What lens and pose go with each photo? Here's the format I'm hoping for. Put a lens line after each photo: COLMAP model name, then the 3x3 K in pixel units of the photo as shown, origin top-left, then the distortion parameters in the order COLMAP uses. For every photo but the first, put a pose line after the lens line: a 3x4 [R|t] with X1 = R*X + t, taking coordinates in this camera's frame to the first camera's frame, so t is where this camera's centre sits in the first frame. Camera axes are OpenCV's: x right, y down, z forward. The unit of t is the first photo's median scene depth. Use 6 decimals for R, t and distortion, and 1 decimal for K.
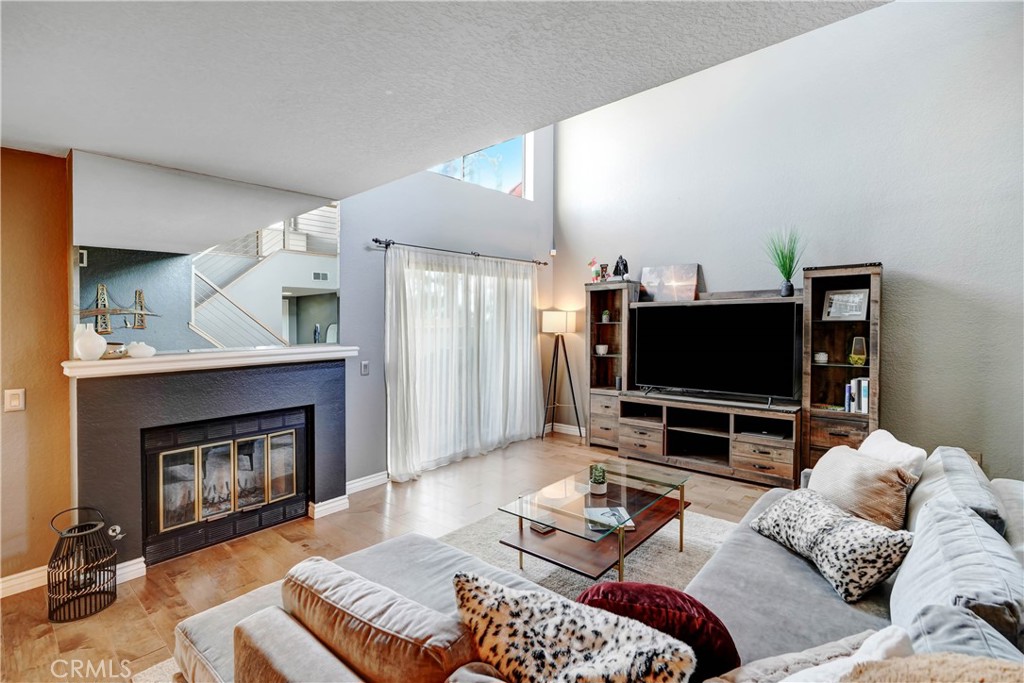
lens RADIAL K [[473.5, 0, 516.7], [0, 473.5, 314.4], [0, 0, 1]] dist [0.000067, 0.000095]
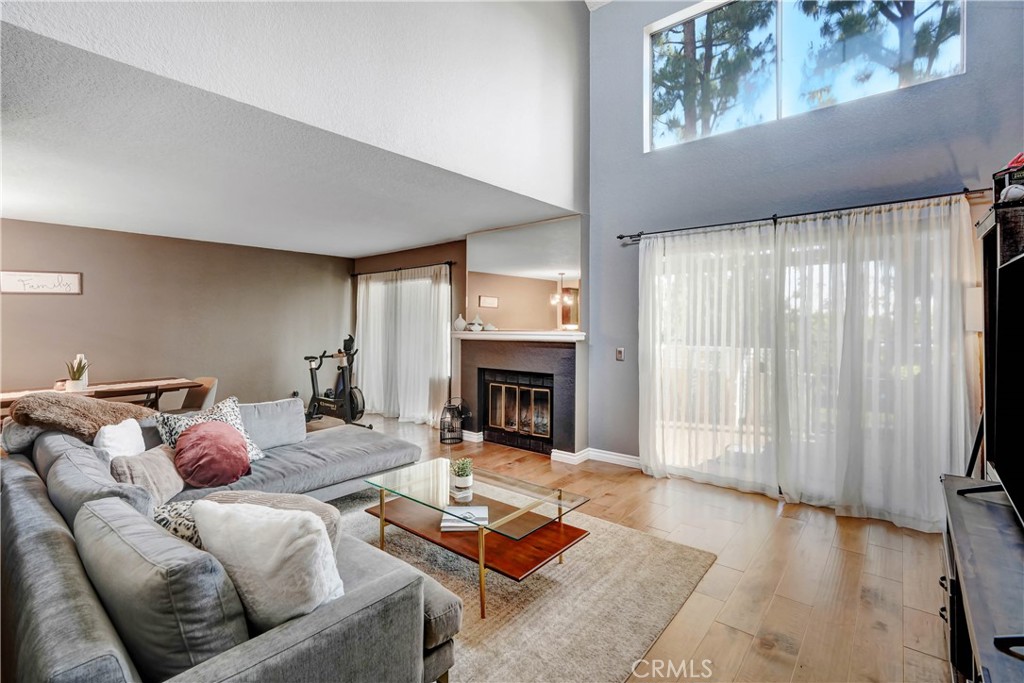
lens RADIAL K [[473.5, 0, 516.7], [0, 473.5, 314.4], [0, 0, 1]] dist [0.000067, 0.000095]
pose [[0.020506, -0.018328, -0.999622, 0.870885], [0.003762, 0.999826, -0.018254, 0.043425], [0.999783, -0.003386, 0.020572, 0.829713]]
